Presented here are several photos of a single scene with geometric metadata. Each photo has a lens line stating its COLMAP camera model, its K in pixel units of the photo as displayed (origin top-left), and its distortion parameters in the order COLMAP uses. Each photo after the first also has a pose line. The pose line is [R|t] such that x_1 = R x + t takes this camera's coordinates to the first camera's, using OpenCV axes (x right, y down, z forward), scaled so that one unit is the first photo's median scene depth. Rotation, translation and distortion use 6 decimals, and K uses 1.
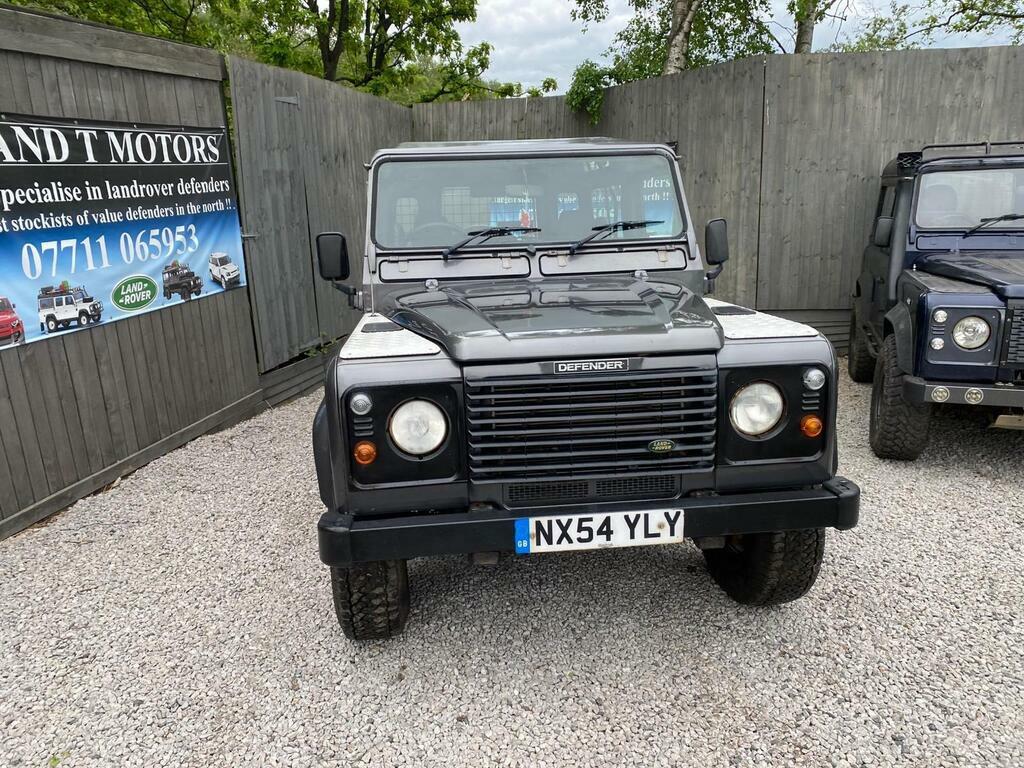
lens RADIAL K [[779.5, 0, 516.3], [0, 779.5, 386.8], [0, 0, 1]] dist [0.014247, -0.005919]
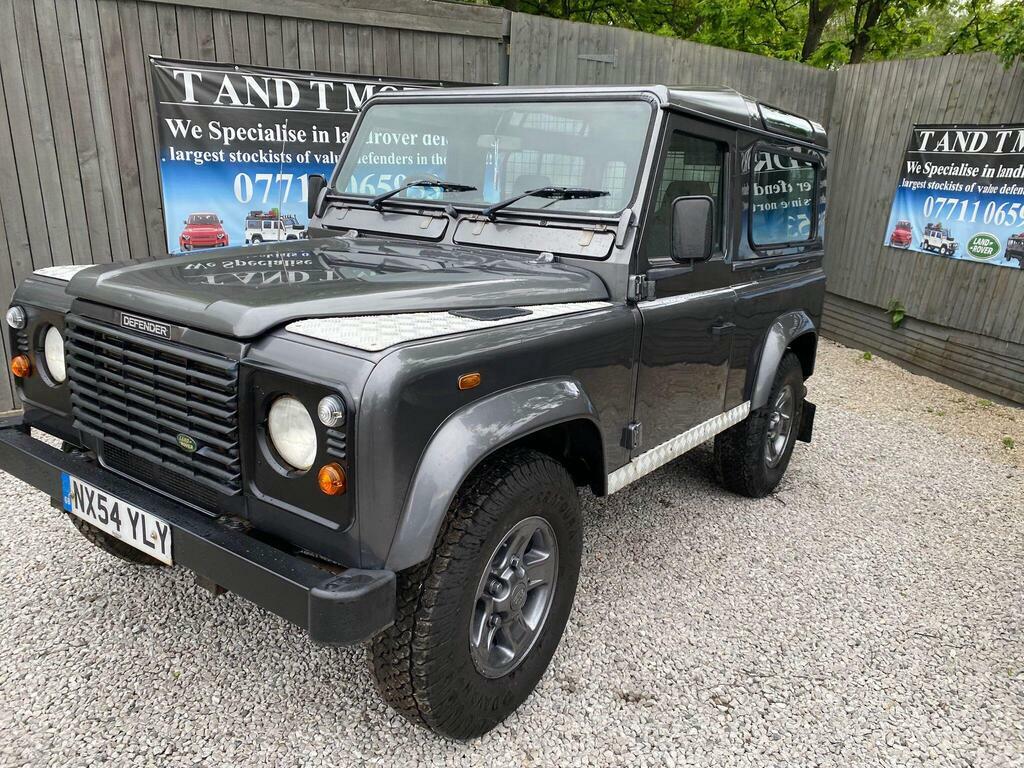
lens RADIAL K [[785.8, 0, 534.8], [0, 785.8, 383.1], [0, 0, 1]] dist [0.006073, 0.001481]
pose [[0.749619, 0.231098, -0.620214, 0.482650], [-0.220502, 0.970730, 0.095194, -0.071227], [0.624059, 0.065400, 0.778635, 0.303272]]
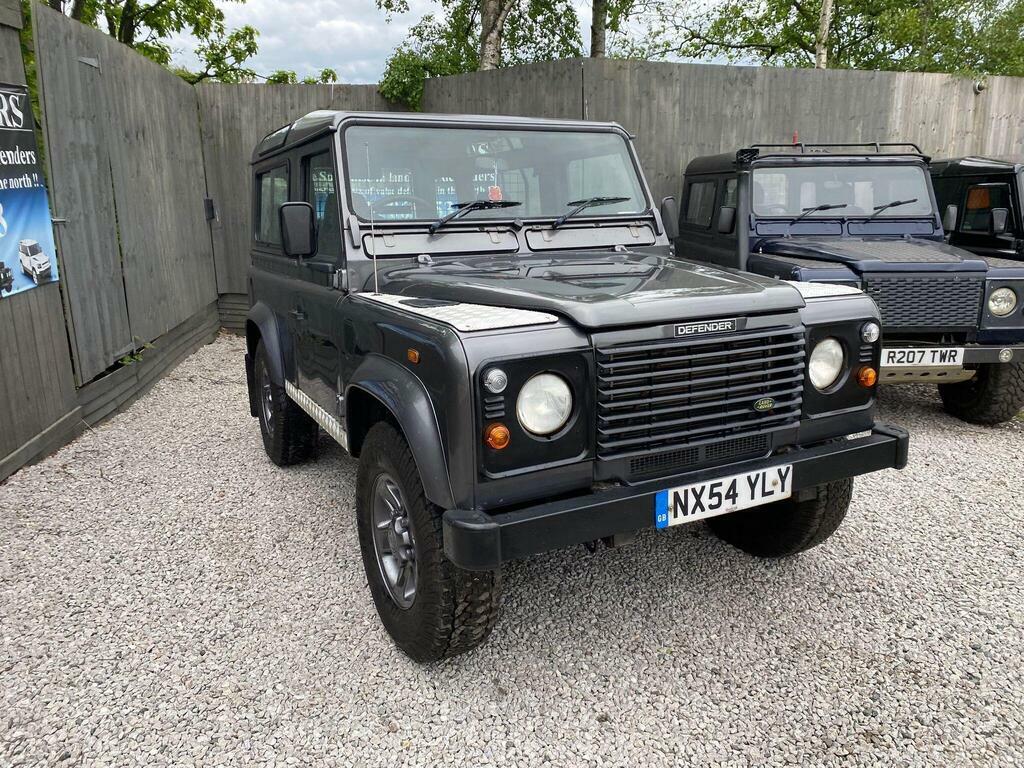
lens RADIAL K [[774.7, 0, 533.7], [0, 774.7, 367.8], [0, 0, 1]] dist [0.011072, -0.005676]
pose [[0.931948, -0.060716, 0.357472, -0.230426], [0.070610, 0.997396, -0.014677, 0.011312], [-0.355650, 0.038919, 0.933808, 0.084307]]
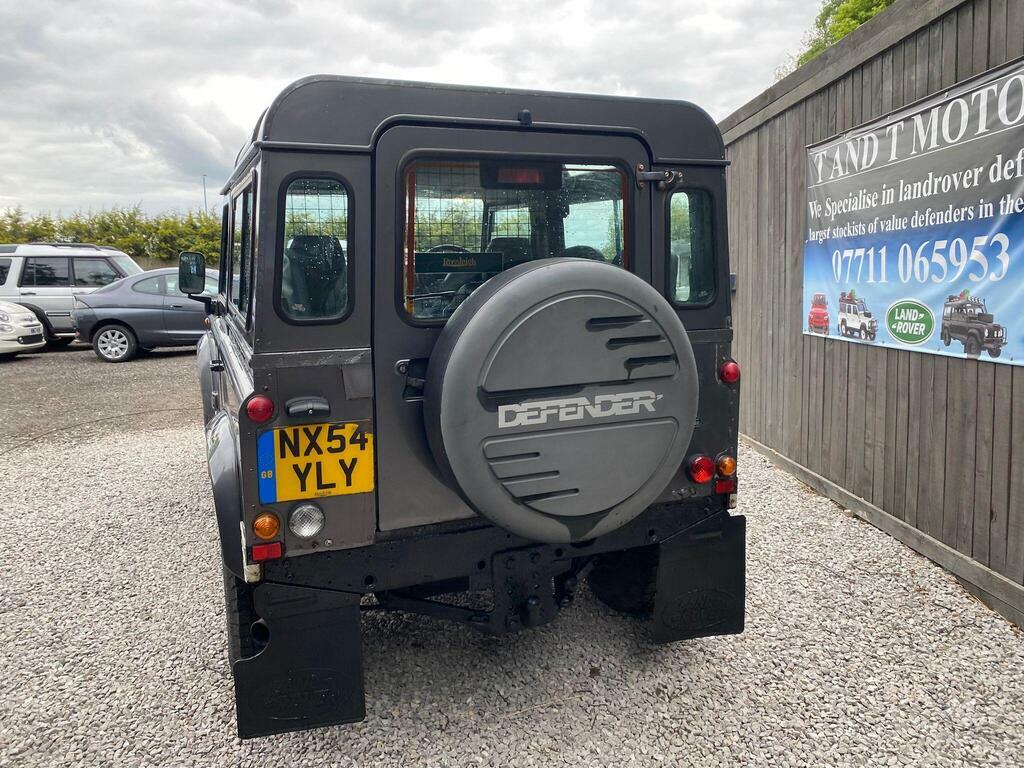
lens RADIAL K [[776.5, 0, 514.9], [0, 776.5, 370.9], [0, 0, 1]] dist [0.010162, -0.004243]
pose [[-0.959580, 0.084760, -0.268370, 0.094776], [-0.021290, 0.928977, 0.369525, -0.361299], [0.280631, 0.360302, -0.889623, 1.643986]]
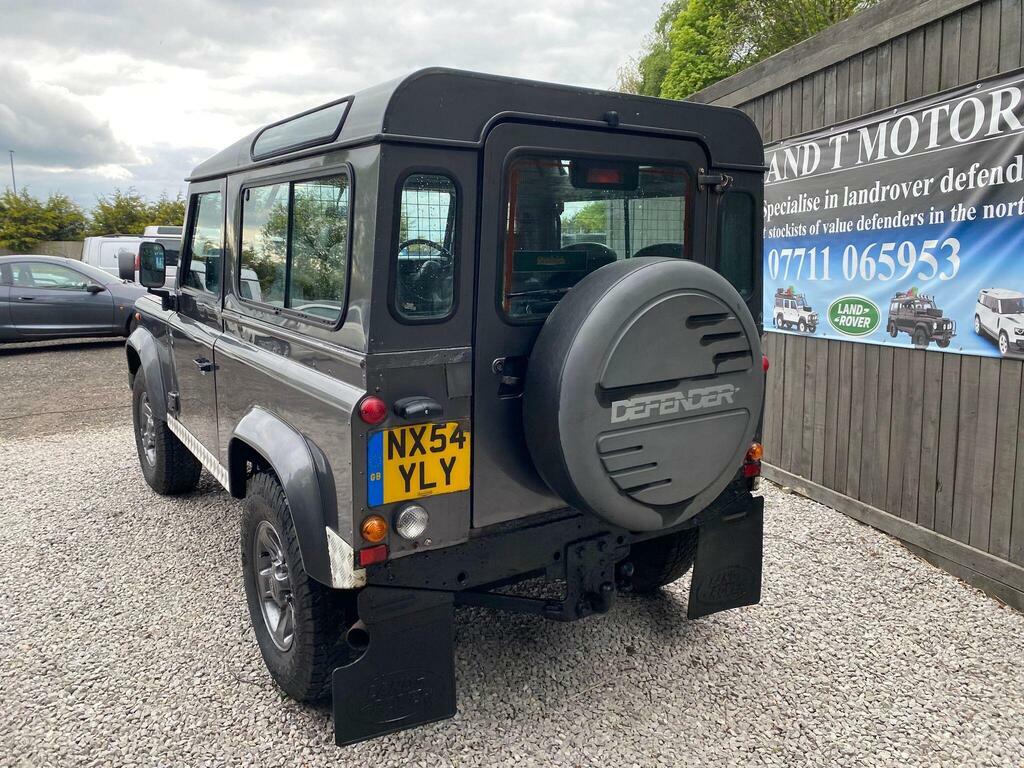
lens RADIAL K [[773.7, 0, 510.4], [0, 773.7, 387.8], [0, 0, 1]] dist [0.005704, -0.000566]
pose [[-0.887731, 0.112890, -0.446306, 0.235113], [-0.079392, 0.917400, 0.389967, -0.359320], [0.453465, 0.381619, -0.805442, 1.594127]]
